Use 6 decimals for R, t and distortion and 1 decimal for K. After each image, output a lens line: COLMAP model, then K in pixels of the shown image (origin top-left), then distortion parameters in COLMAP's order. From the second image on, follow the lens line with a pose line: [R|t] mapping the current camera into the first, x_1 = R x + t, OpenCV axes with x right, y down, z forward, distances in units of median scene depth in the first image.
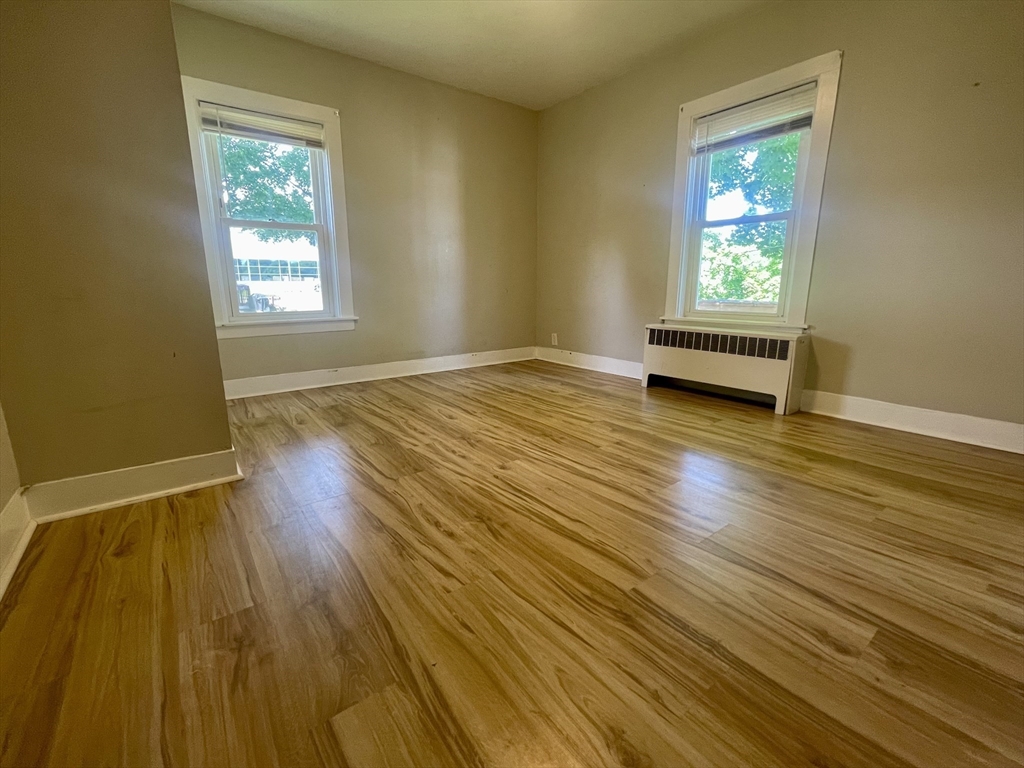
lens RADIAL K [[438.9, 0, 508.6], [0, 438.9, 381.5], [0, 0, 1]] dist [-0.001820, -0.000335]
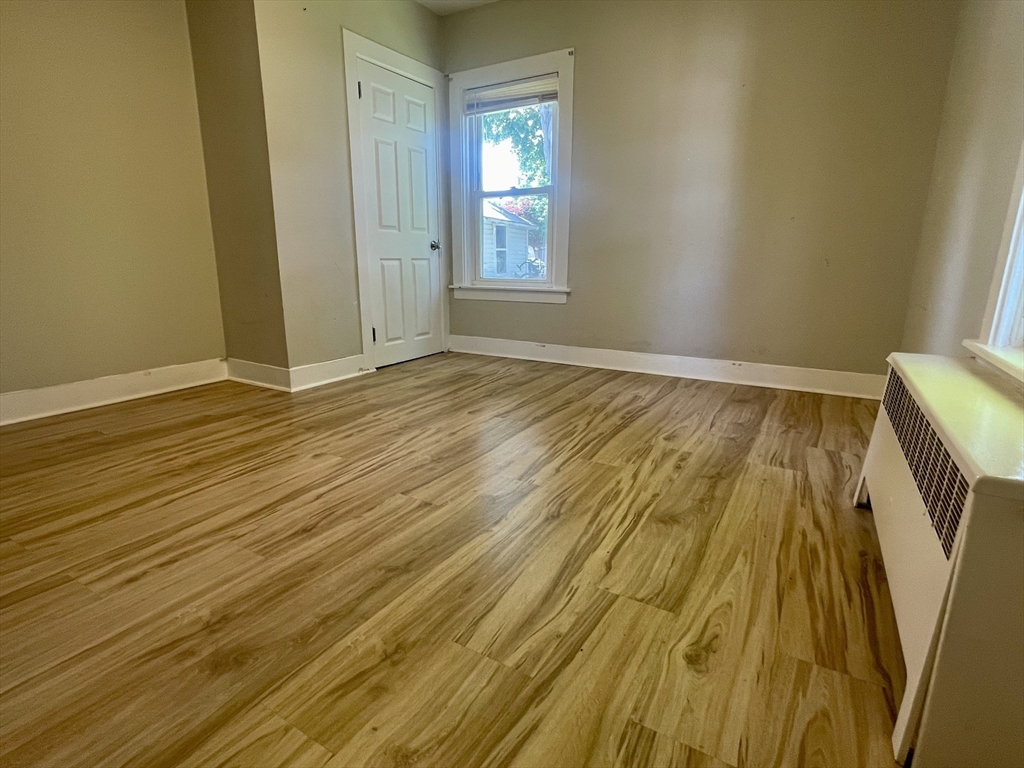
lens RADIAL K [[516.6, 0, 508.2], [0, 516.6, 385.7], [0, 0, 1]] dist [0.001316, 0.002537]
pose [[0.381886, 0.226876, -0.895930, 0.911776], [-0.203734, 0.966220, 0.157835, -0.159609], [0.901474, 0.122257, 0.415208, 0.789129]]
